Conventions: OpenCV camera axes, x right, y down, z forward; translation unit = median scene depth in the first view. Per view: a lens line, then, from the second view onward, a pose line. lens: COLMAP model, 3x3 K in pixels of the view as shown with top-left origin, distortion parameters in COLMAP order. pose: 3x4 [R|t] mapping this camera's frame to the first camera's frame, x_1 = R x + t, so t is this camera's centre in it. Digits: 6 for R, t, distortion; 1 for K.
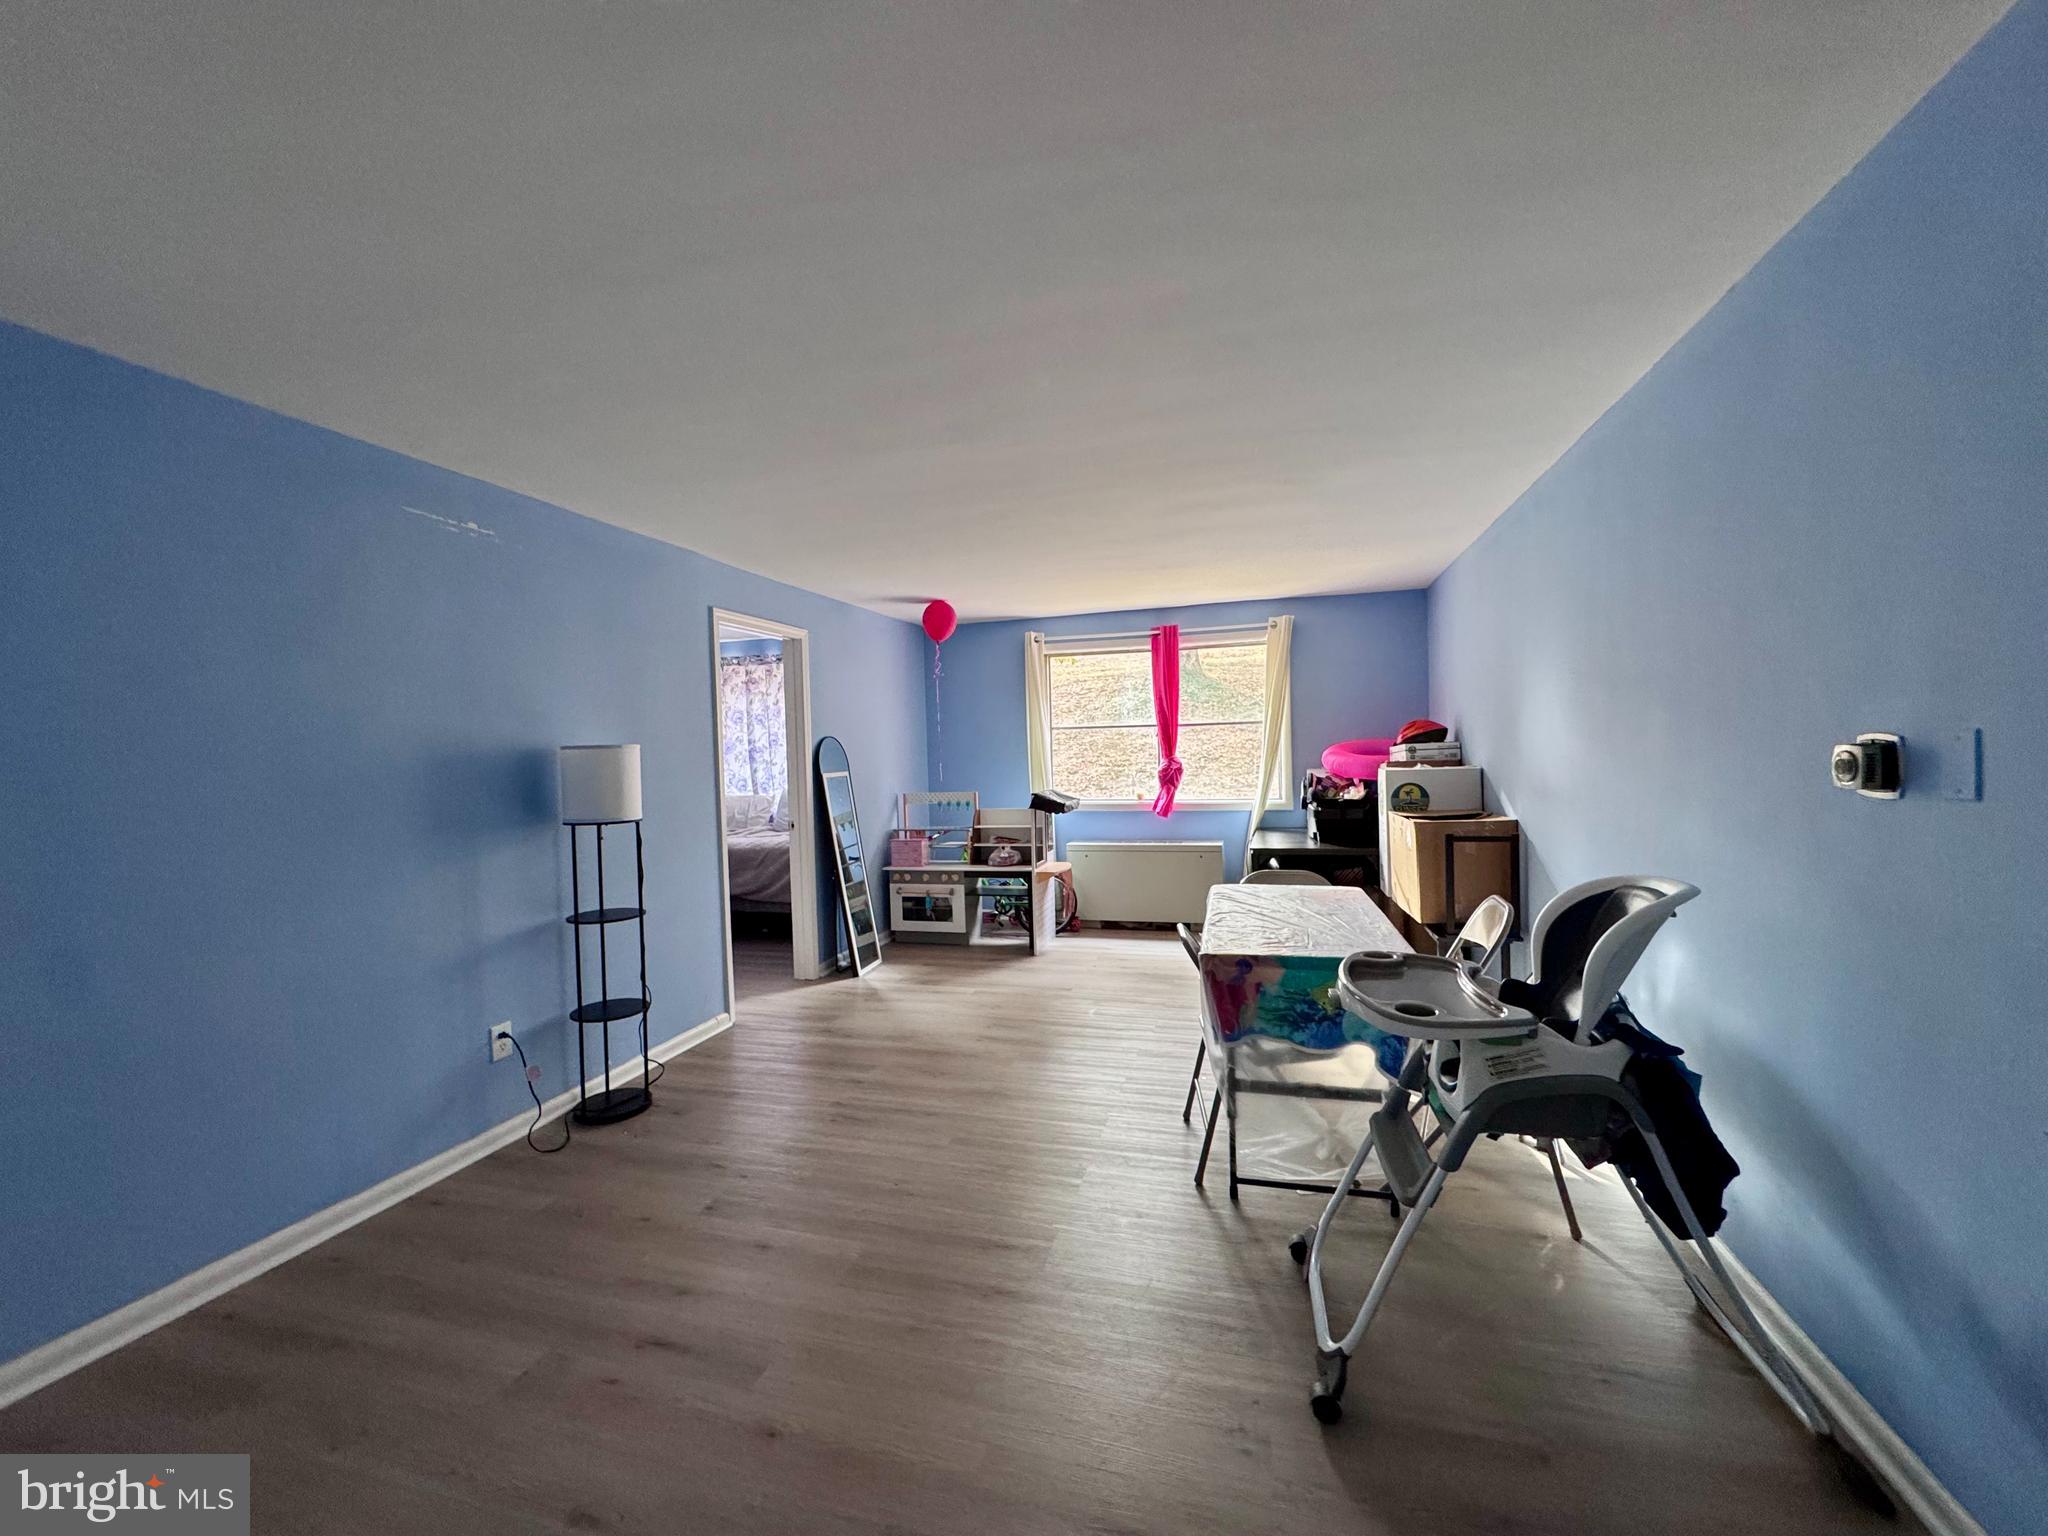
lens RADIAL K [[815.4, 0, 1024.0], [0, 815.4, 768.0], [0, 0, 1]] dist [-0.003994, 0.000530]
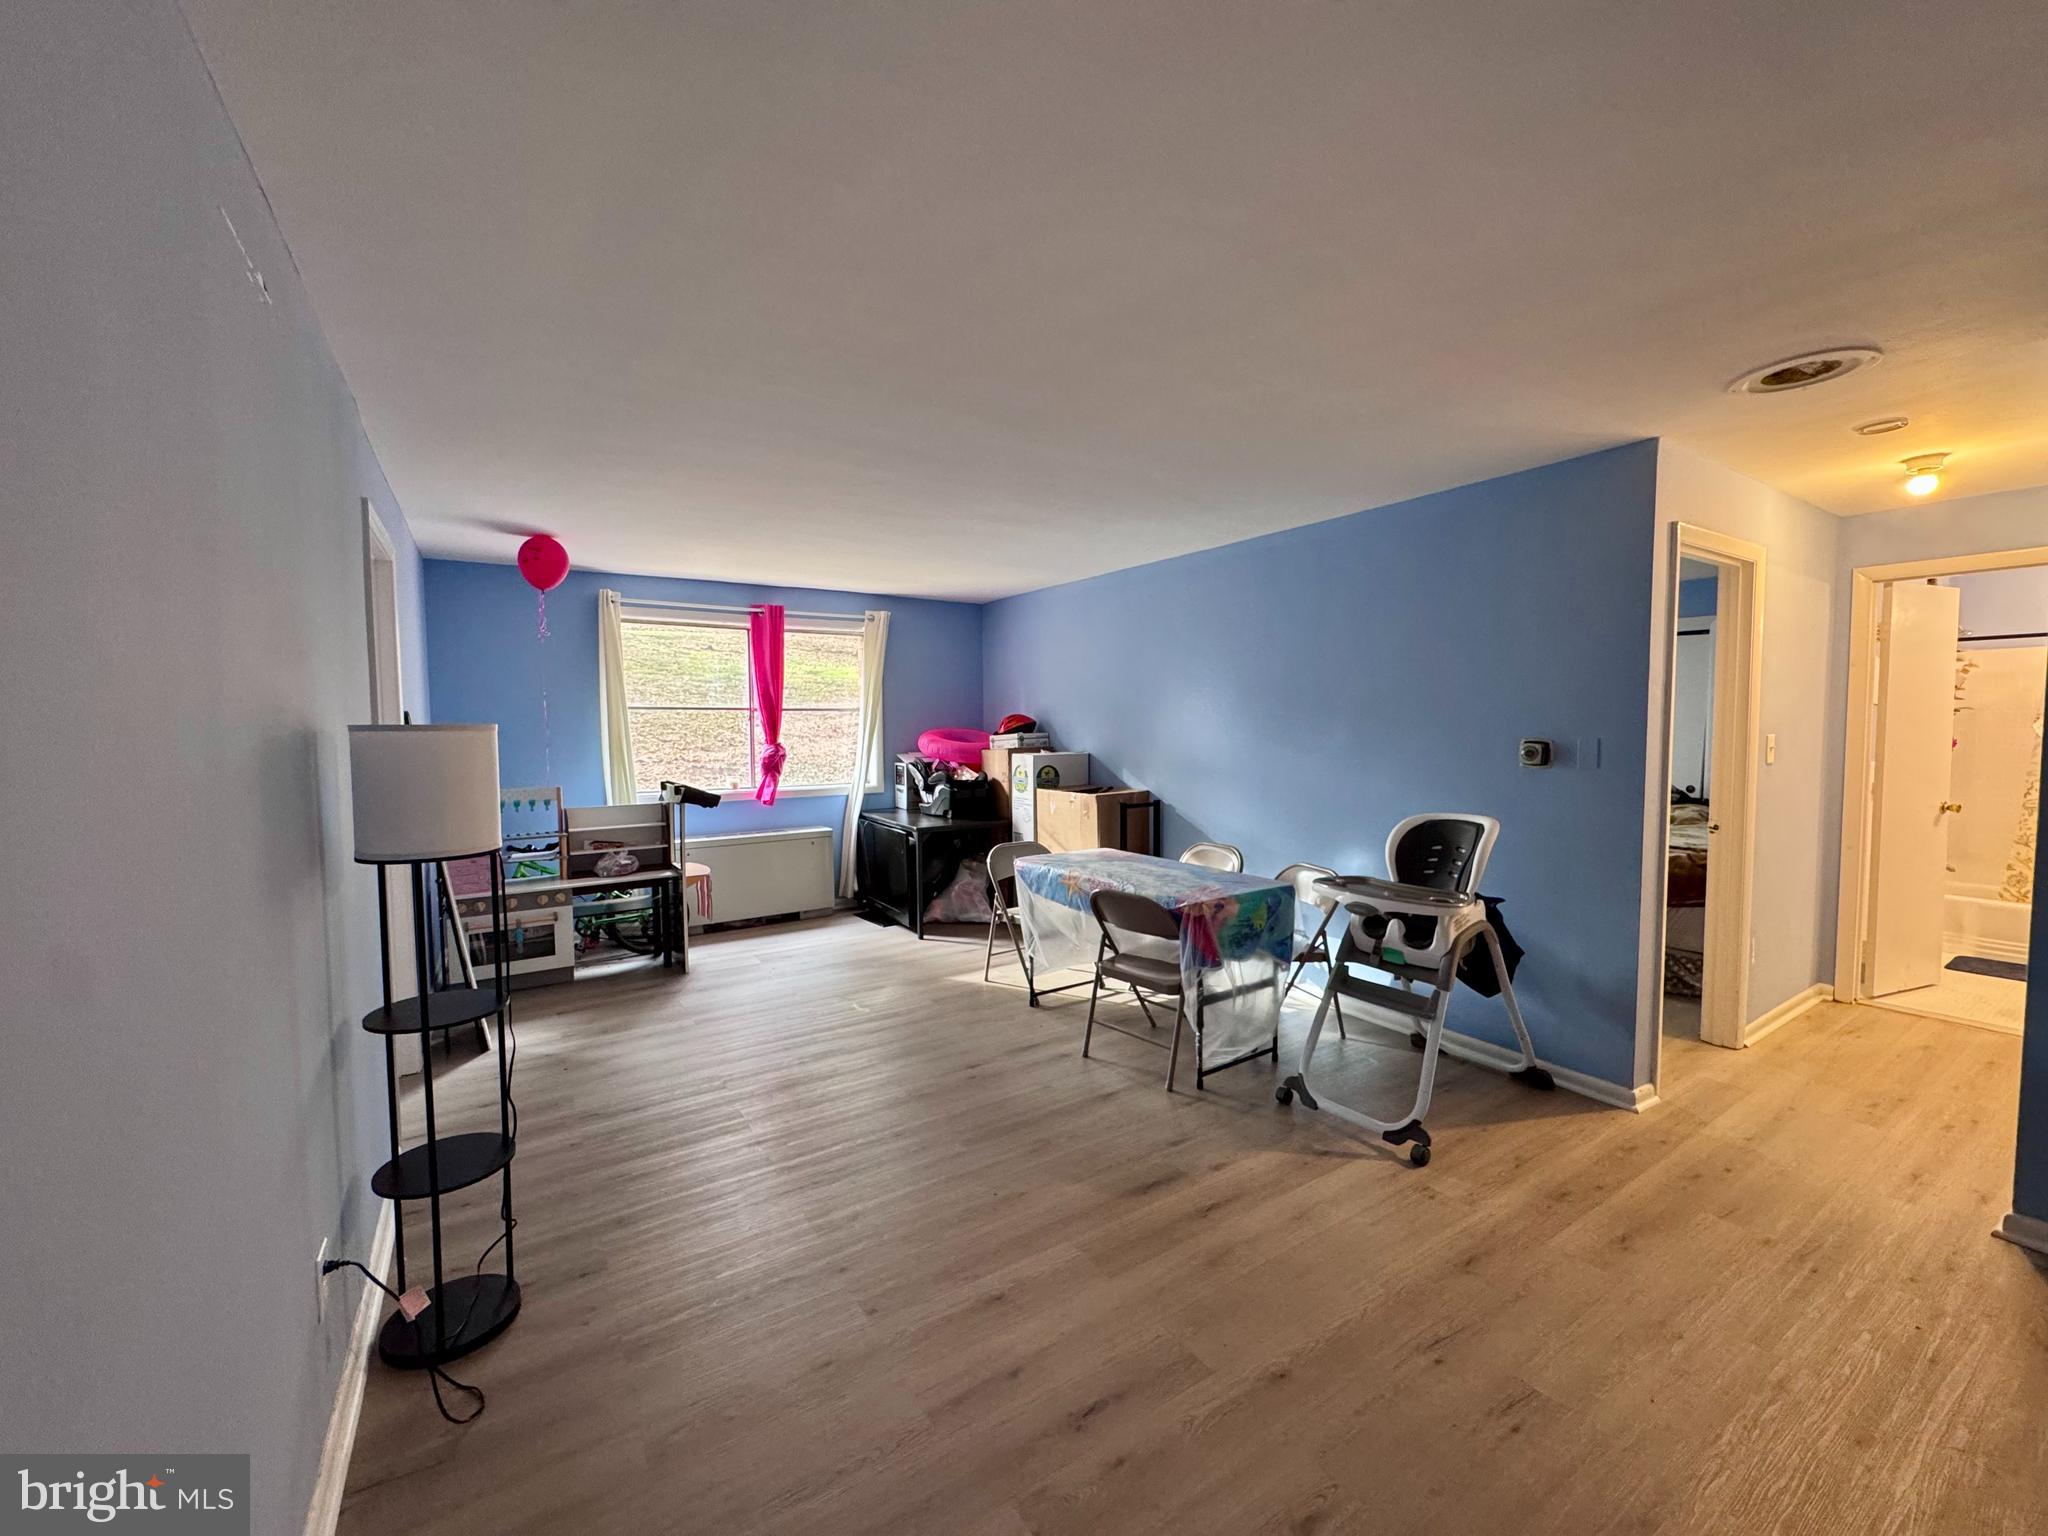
lens RADIAL K [[815.4, 0, 1024.0], [0, 815.4, 768.0], [0, 0, 1]] dist [-0.003994, 0.000530]
pose [[0.650384, -0.019675, 0.759351, -0.437069], [0.004149, 0.999742, 0.022350, -0.004936], [-0.759594, -0.011386, 0.650298, 0.184518]]
